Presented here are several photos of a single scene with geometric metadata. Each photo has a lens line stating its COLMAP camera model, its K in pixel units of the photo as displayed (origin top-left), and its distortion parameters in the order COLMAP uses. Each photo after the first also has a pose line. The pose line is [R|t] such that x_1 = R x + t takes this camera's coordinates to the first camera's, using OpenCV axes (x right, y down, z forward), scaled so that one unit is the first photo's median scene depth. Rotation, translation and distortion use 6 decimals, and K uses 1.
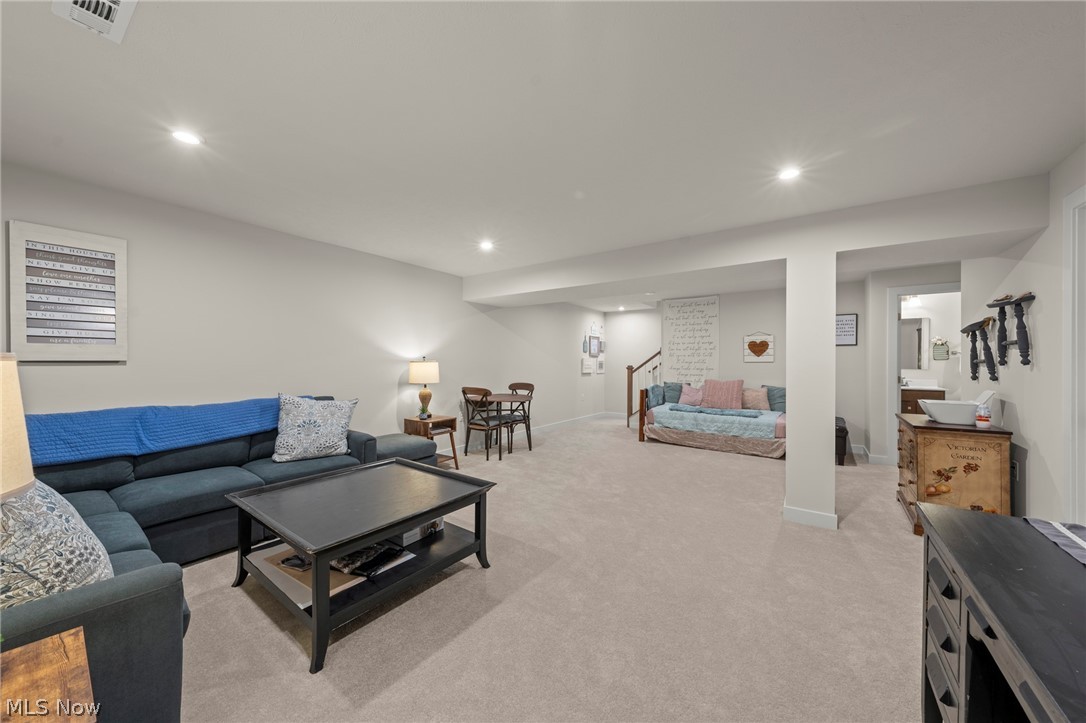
lens RADIAL K [[379.9, 0, 548.9], [0, 379.9, 366.4], [0, 0, 1]] dist [0.000089, 0.000004]
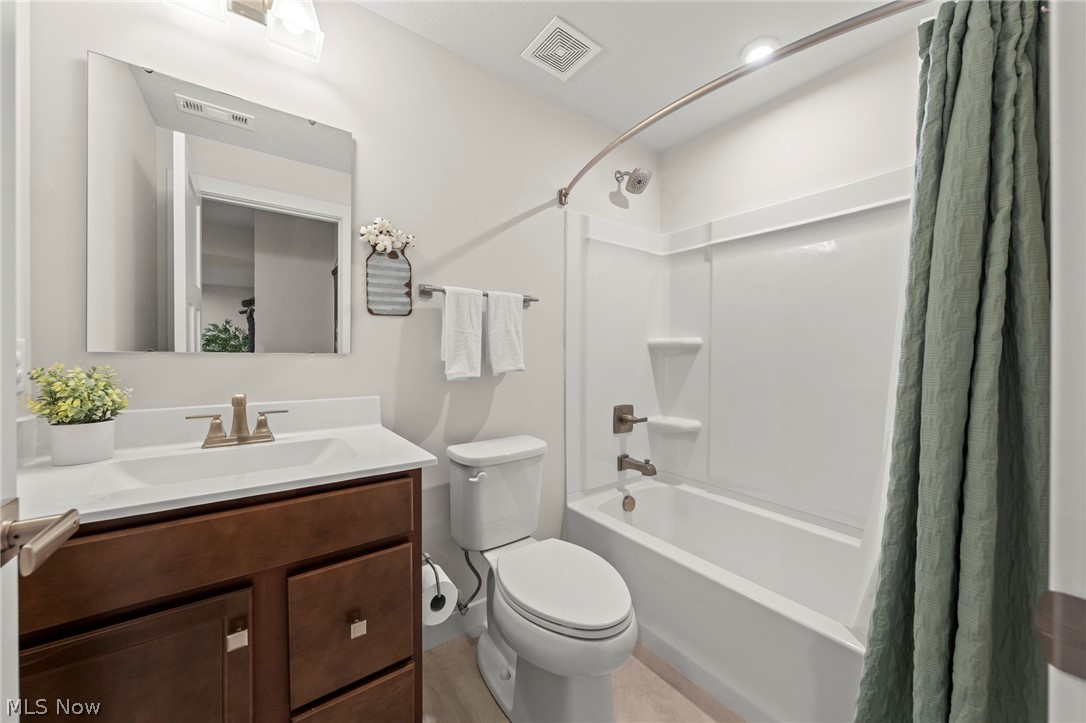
lens RADIAL K [[379.9, 0, 548.9], [0, 379.9, 366.4], [0, 0, 1]] dist [0.000089, 0.000004]
pose [[0.301830, -0.034217, 0.952748, 0.824067], [-0.004460, 0.999294, 0.037302, 0.007105], [-0.953351, -0.015508, 0.301464, 0.824369]]
